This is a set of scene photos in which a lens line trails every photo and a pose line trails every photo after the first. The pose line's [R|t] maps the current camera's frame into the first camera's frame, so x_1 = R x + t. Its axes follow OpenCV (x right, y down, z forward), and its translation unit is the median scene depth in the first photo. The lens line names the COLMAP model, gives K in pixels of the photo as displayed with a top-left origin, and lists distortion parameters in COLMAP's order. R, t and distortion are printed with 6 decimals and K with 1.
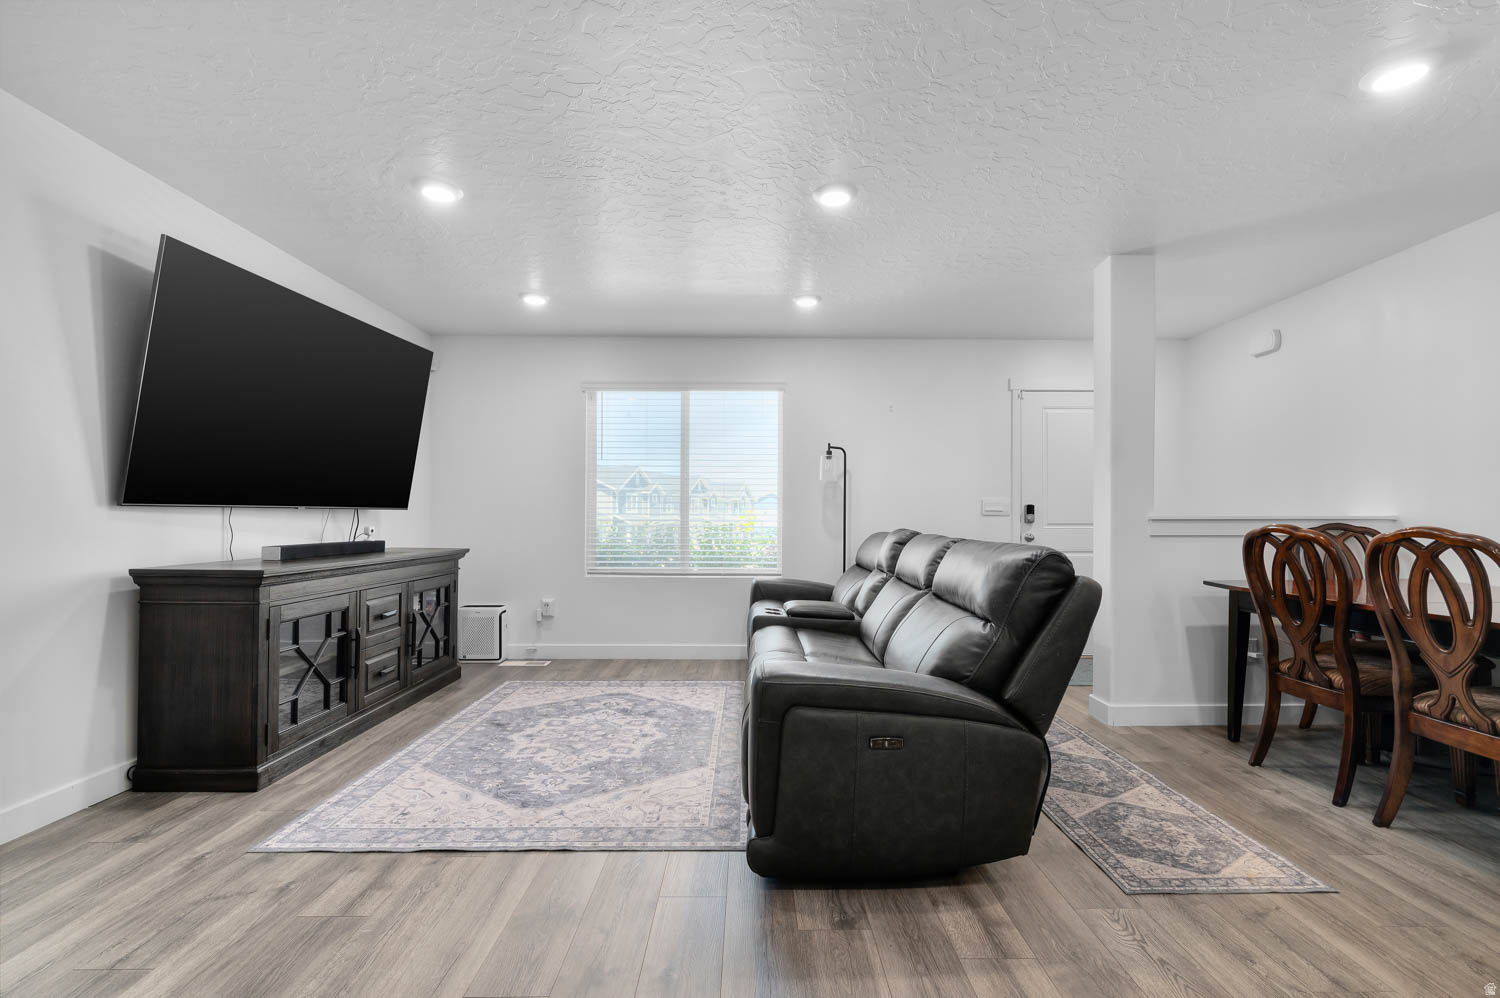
lens RADIAL K [[669.7, 0, 754.0], [0, 669.7, 513.1], [0, 0, 1]] dist [-0.004179, -0.000137]
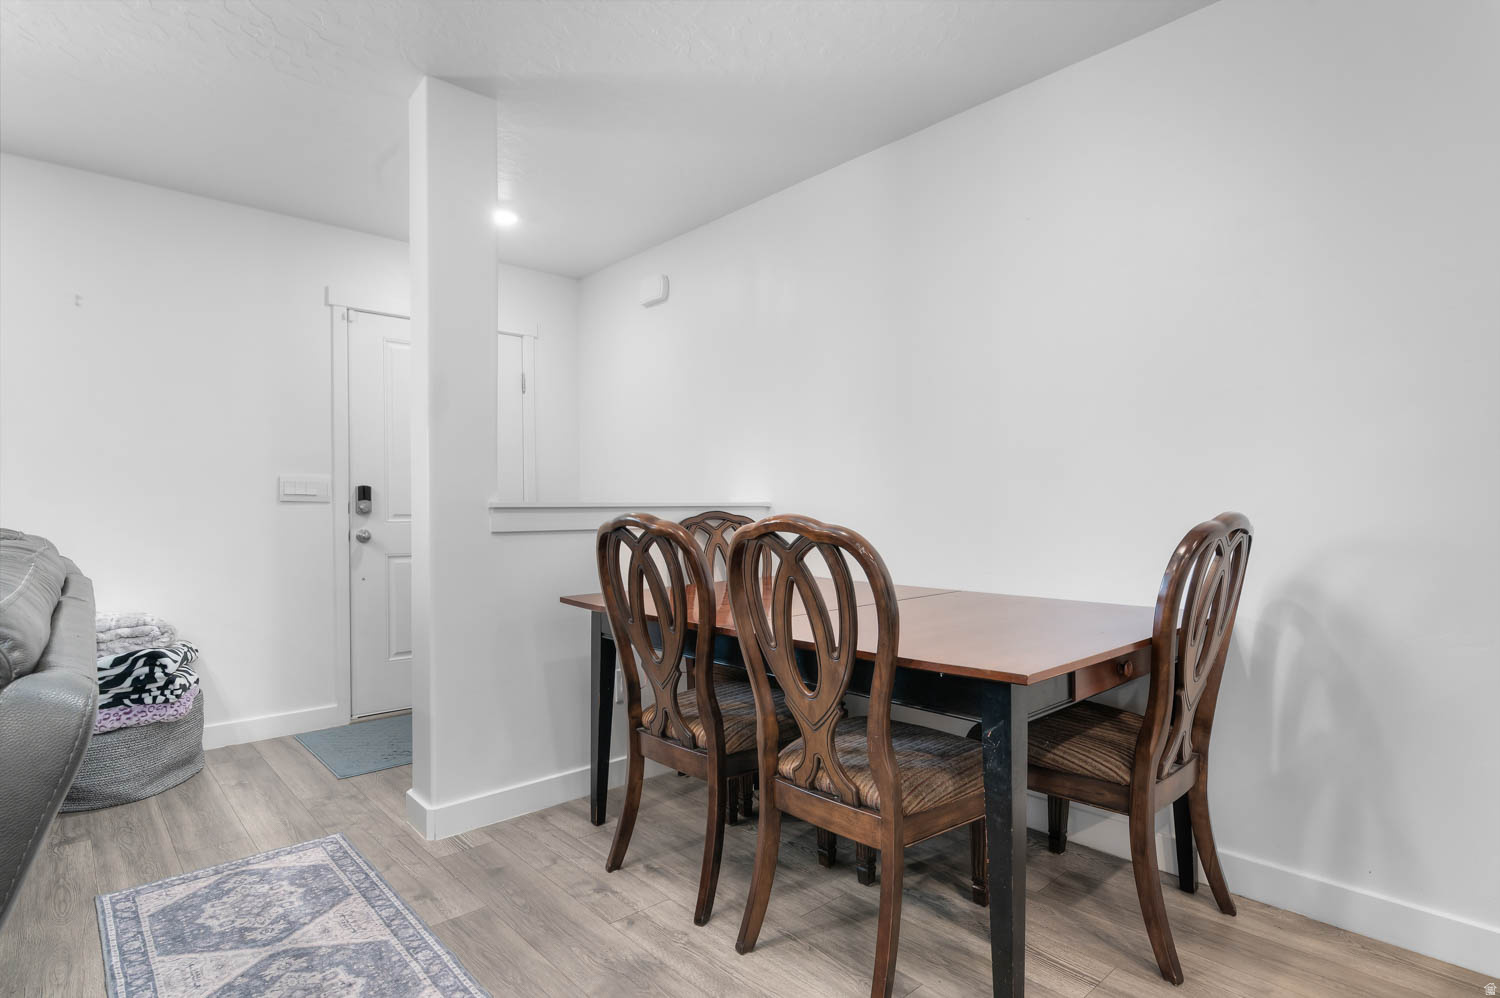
lens RADIAL K [[779.6, 0, 750.0], [0, 779.6, 499.0], [0, 0, 1]] dist [0.001993, 0.000439]
pose [[0.745659, 0.002889, 0.666322, 0.343953], [-0.000575, 0.999993, -0.003692, 0.004909], [-0.666328, 0.002370, 0.745655, 0.334039]]
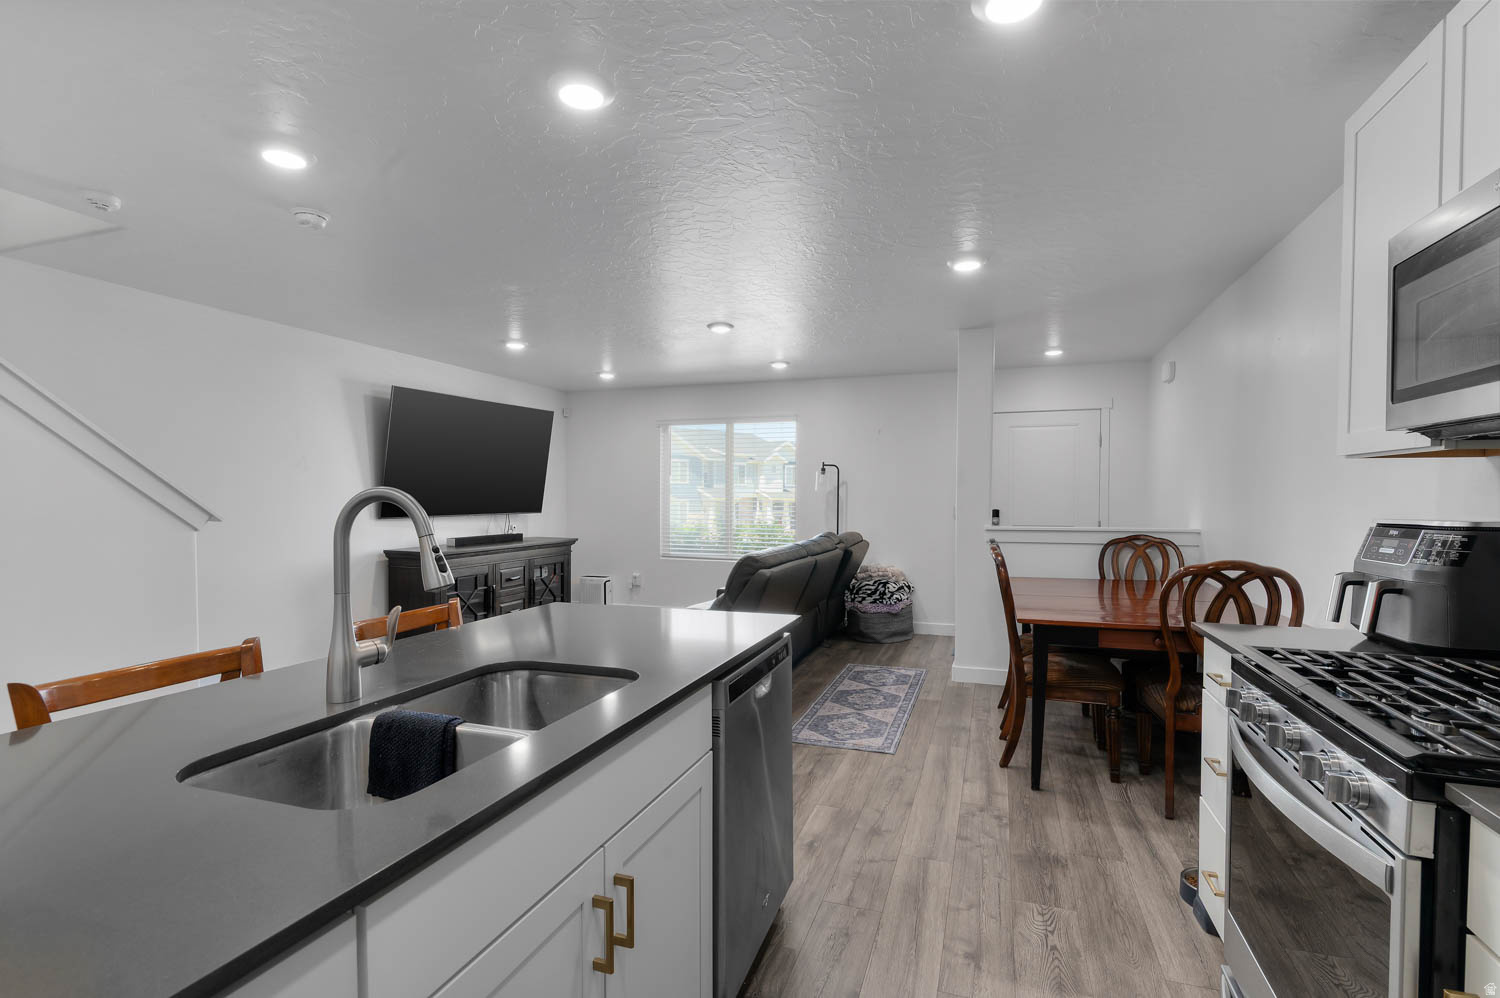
lens RADIAL K [[693.9, 0, 750.0], [0, 693.9, 499.0], [0, 0, 1]] dist [0.025133, 0.000006]
pose [[0.938825, -0.000064, -0.344394, 0.794245], [0.003697, 0.999944, 0.009893, -0.083031], [0.344374, -0.010561, 0.938773, -0.575092]]
